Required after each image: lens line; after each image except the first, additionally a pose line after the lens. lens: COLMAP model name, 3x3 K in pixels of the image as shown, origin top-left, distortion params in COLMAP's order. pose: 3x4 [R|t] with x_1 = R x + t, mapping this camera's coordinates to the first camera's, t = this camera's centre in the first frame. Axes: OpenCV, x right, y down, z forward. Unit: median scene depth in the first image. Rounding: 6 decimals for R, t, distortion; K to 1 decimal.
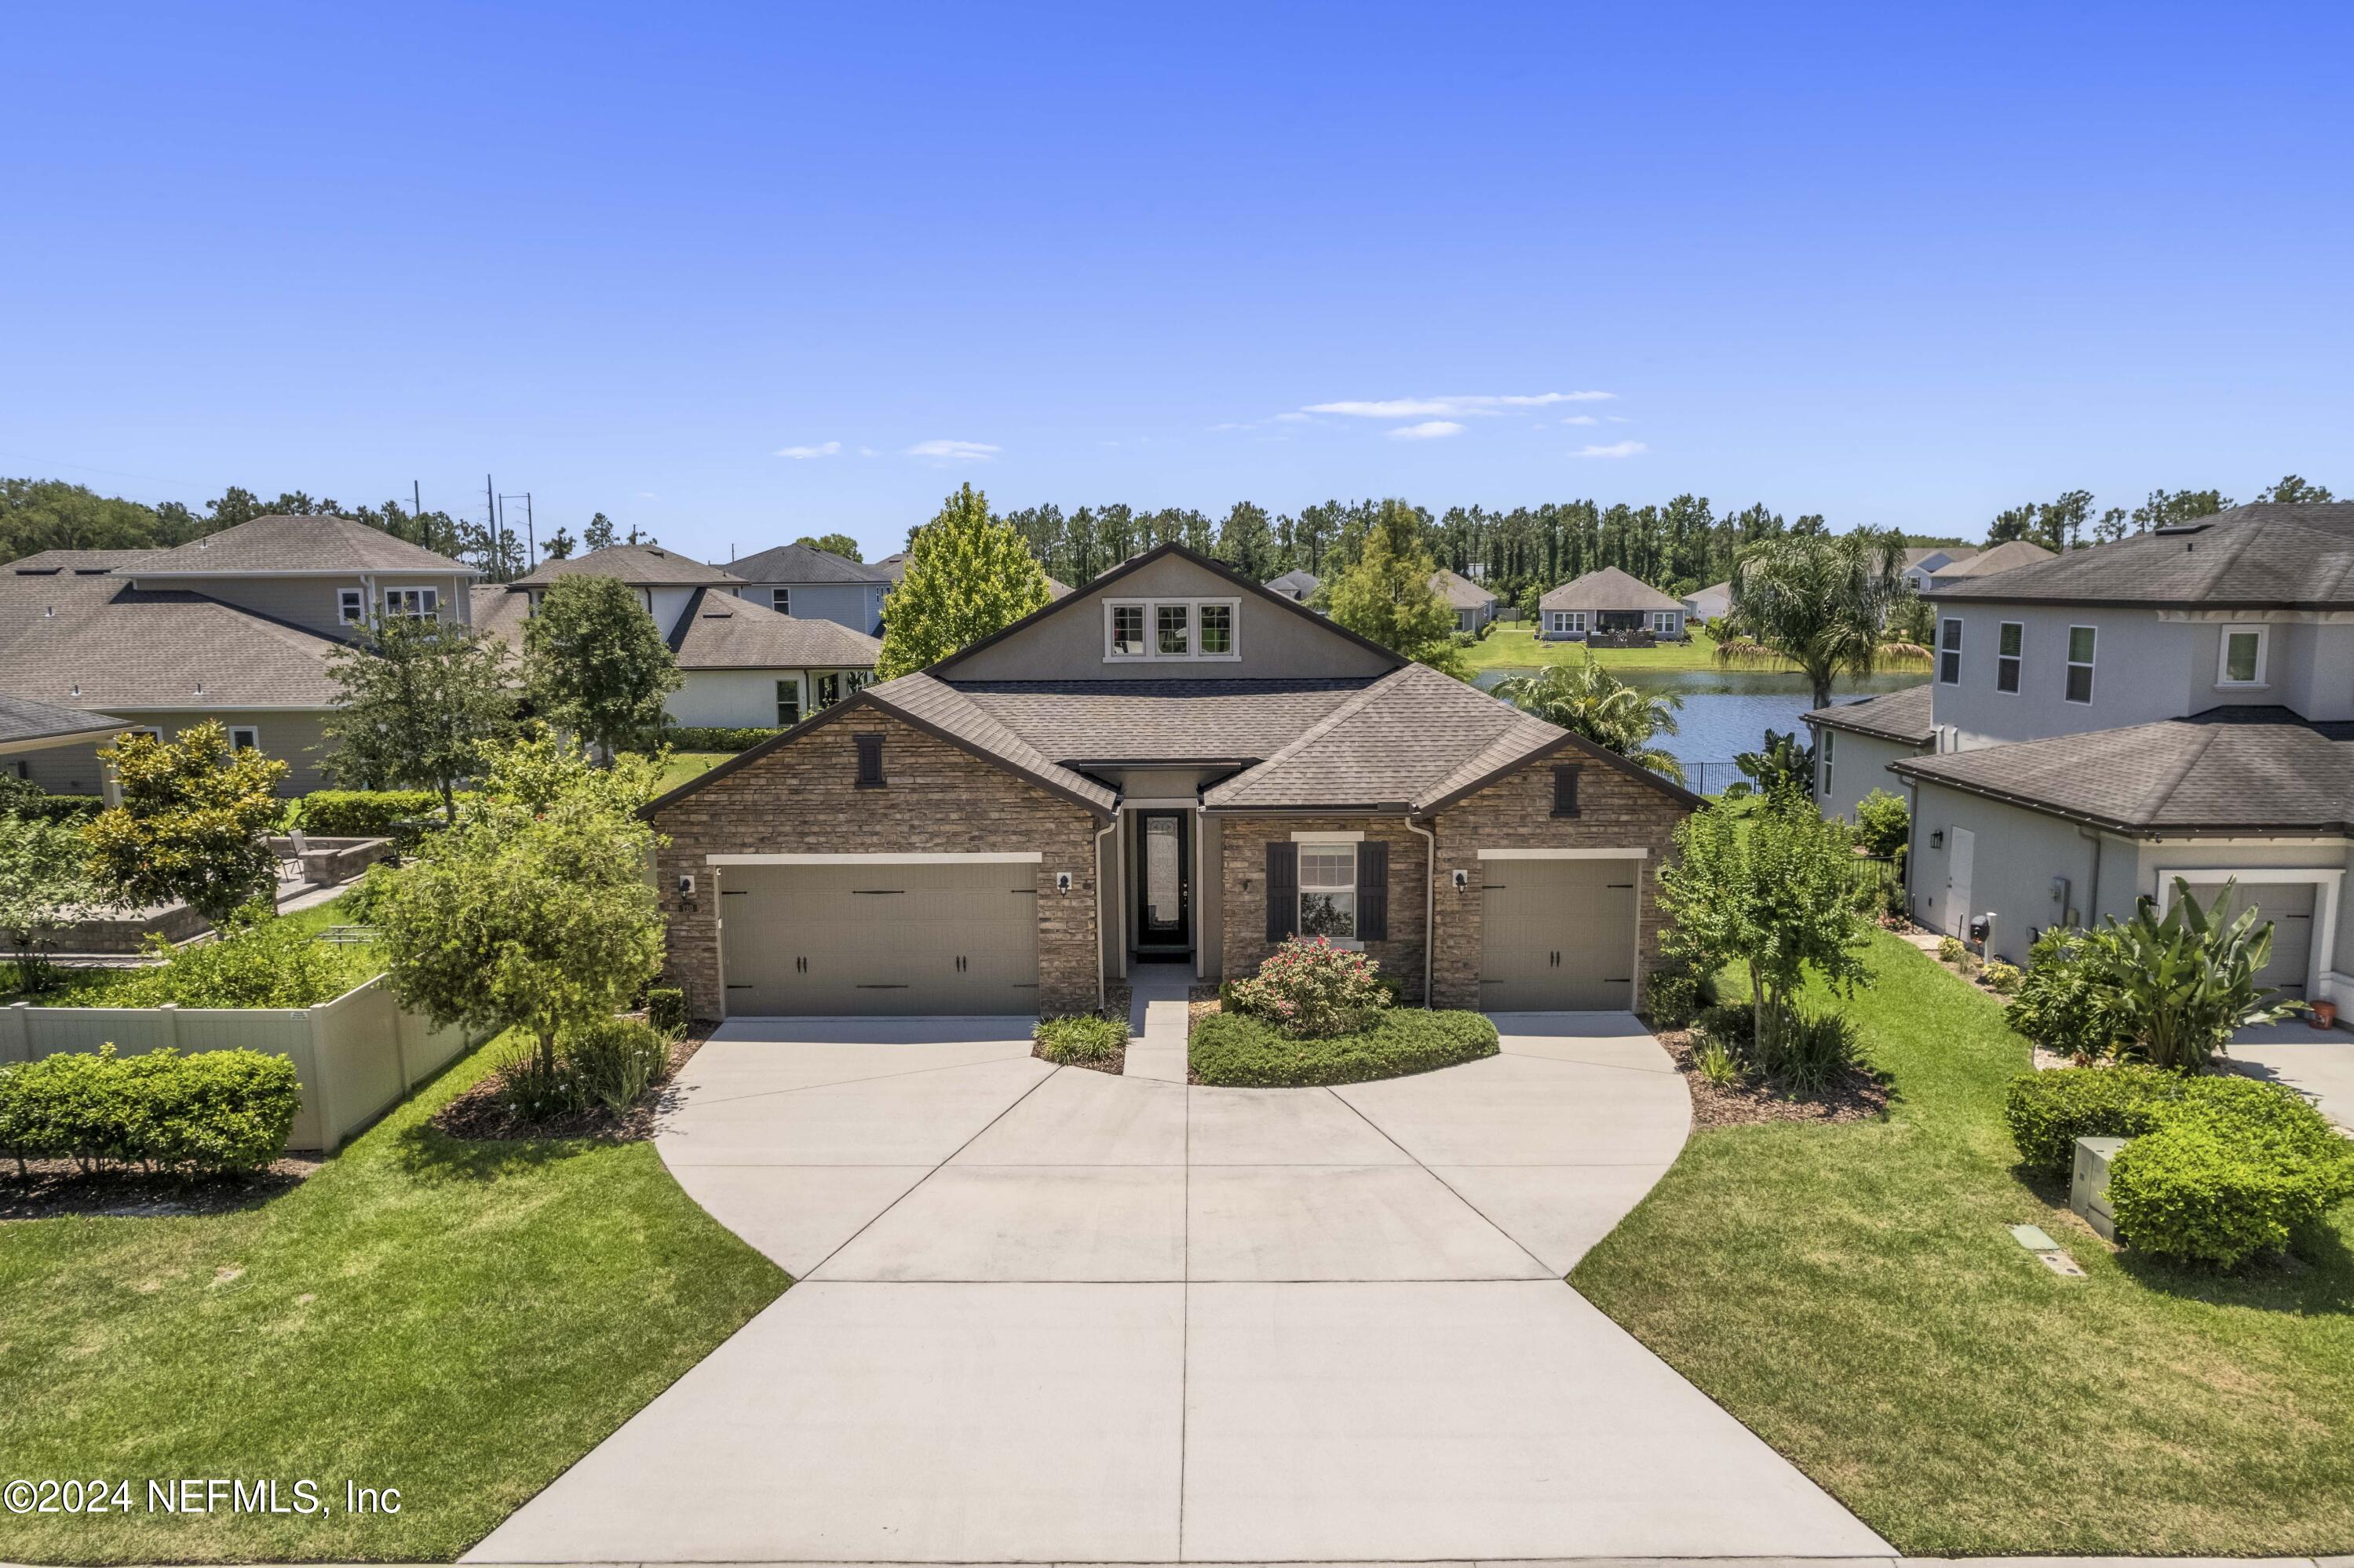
lens RADIAL K [[1516.3, 0, 1153.5], [0, 1516.3, 779.3], [0, 0, 1]] dist [-0.053340, 0.052438]
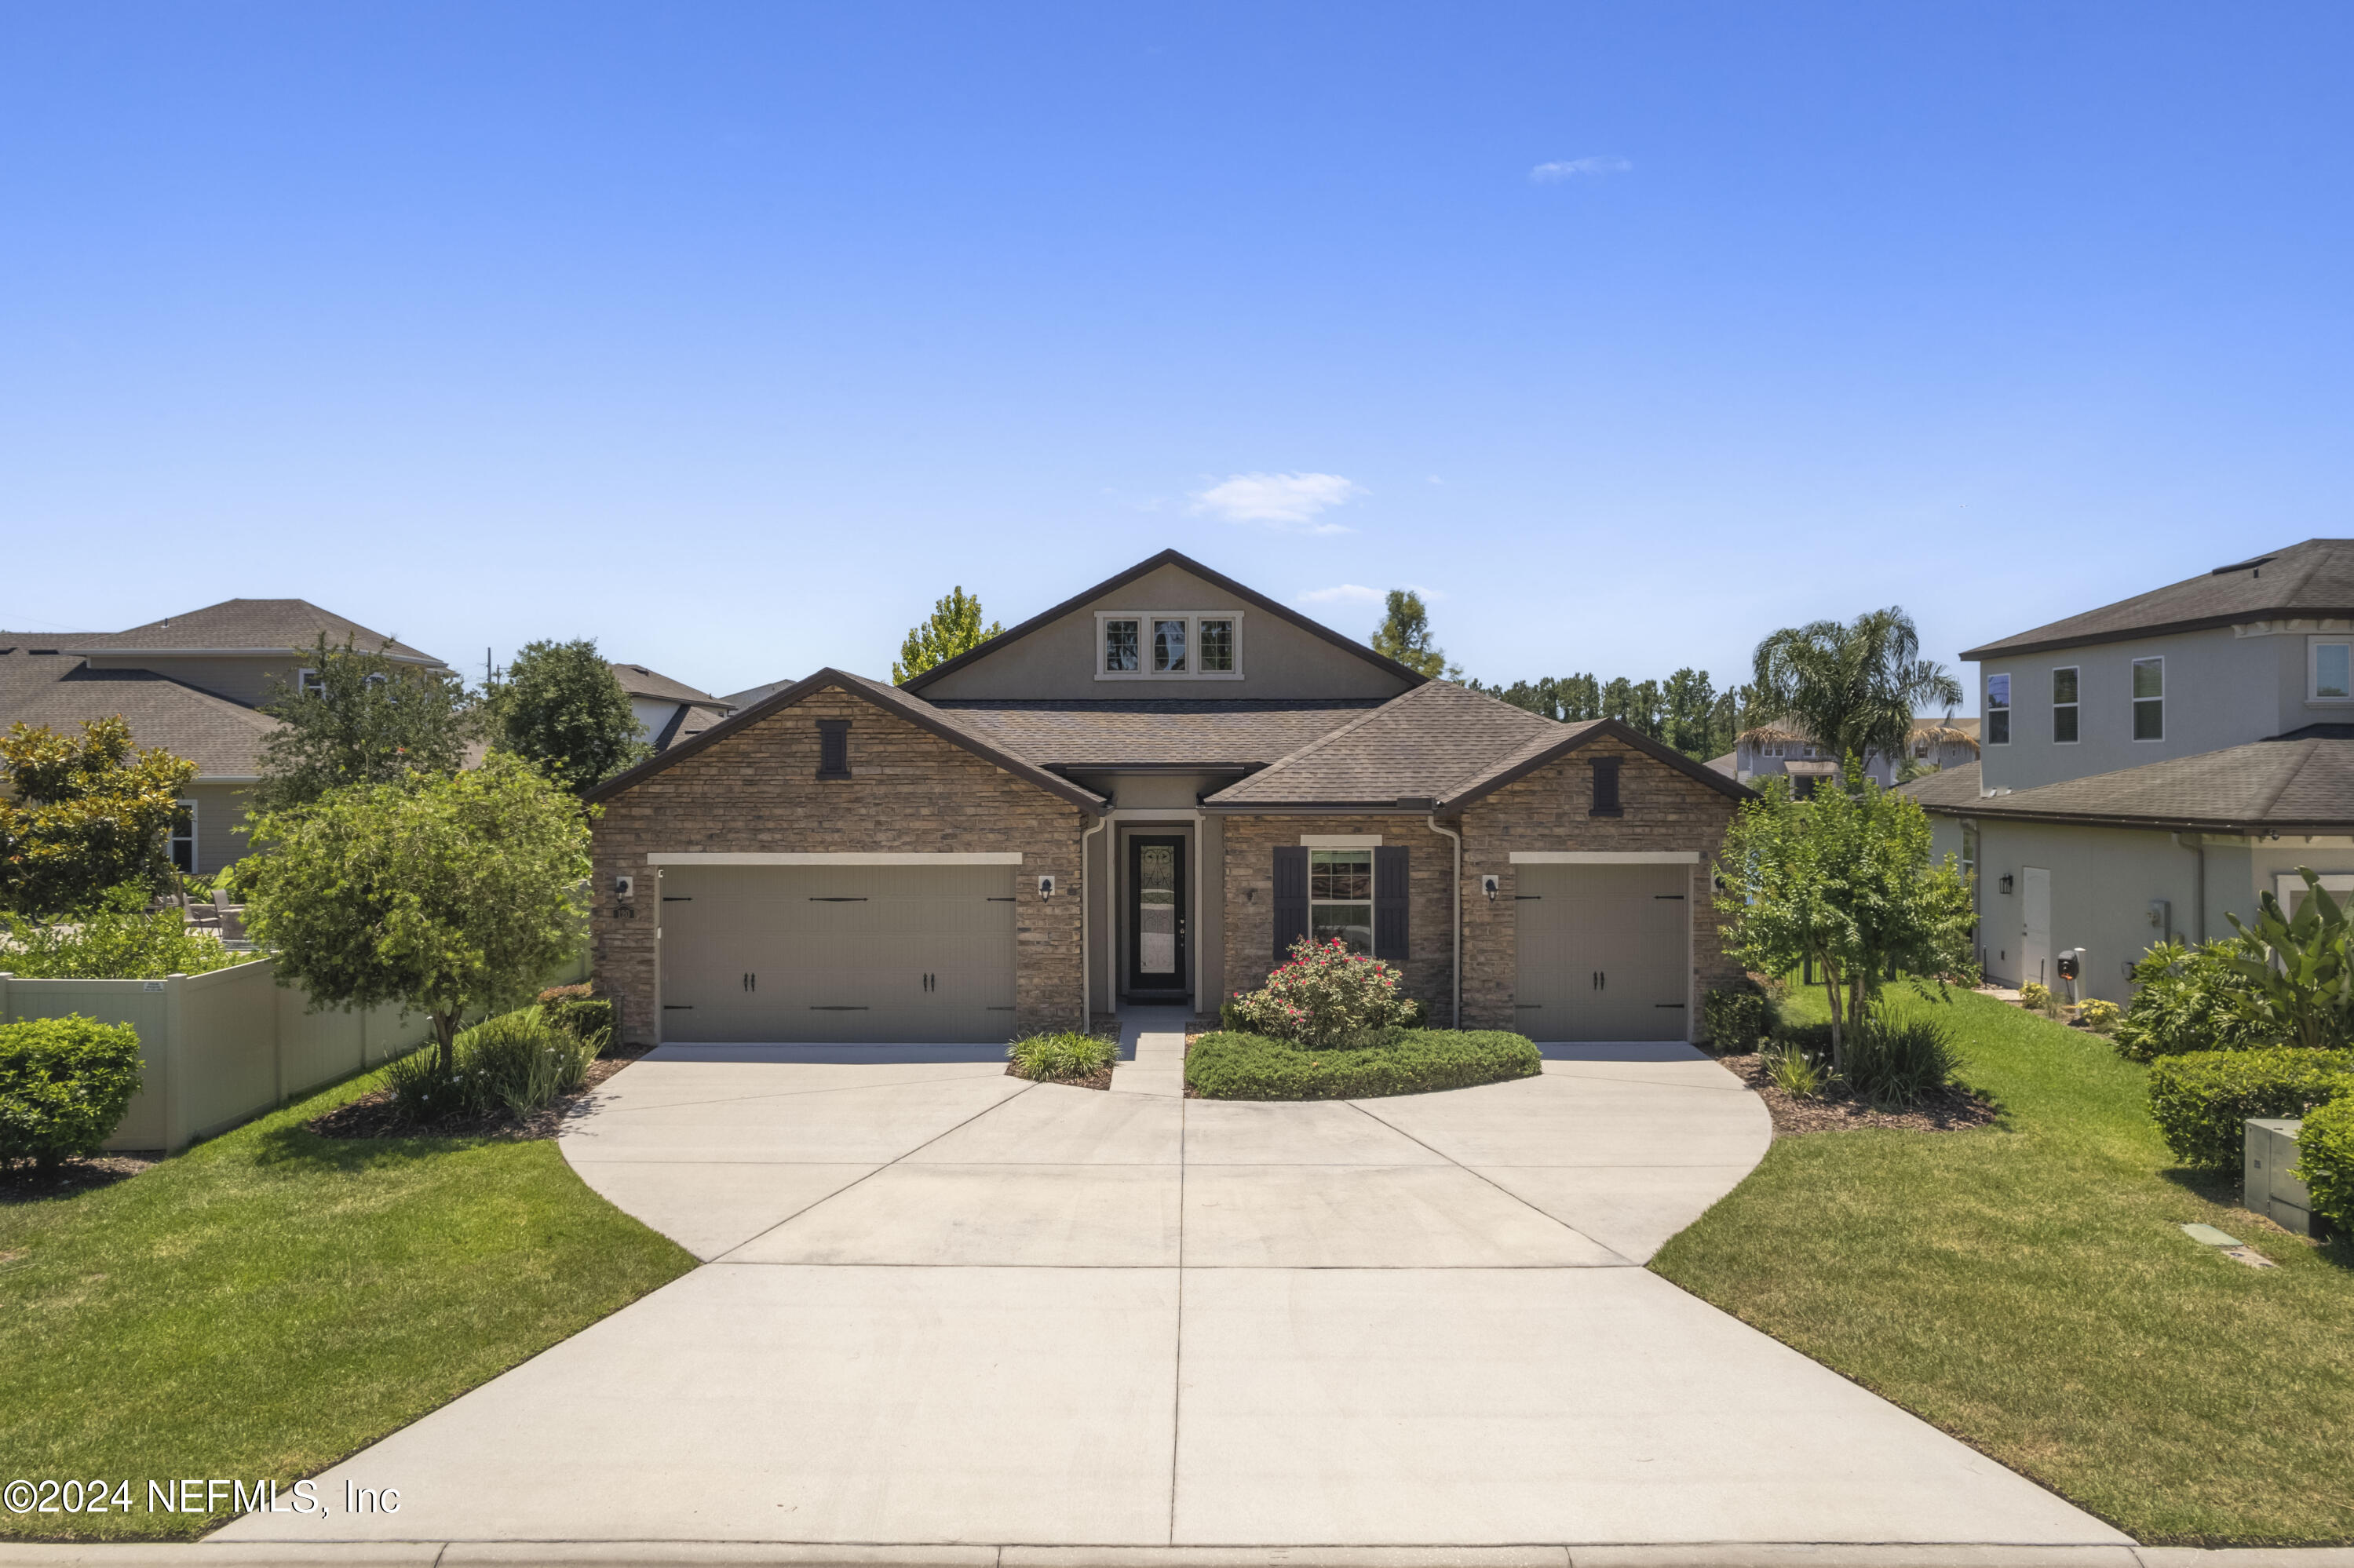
lens RADIAL K [[1516.3, 0, 1153.5], [0, 1516.3, 779.3], [0, 0, 1]] dist [-0.053340, 0.052438]
pose [[0.999963, 0.008601, 0.000854, 0.002833], [-0.008402, 0.990441, -0.137682, 0.135645], [-0.002030, 0.137670, 0.990476, 0.114518]]
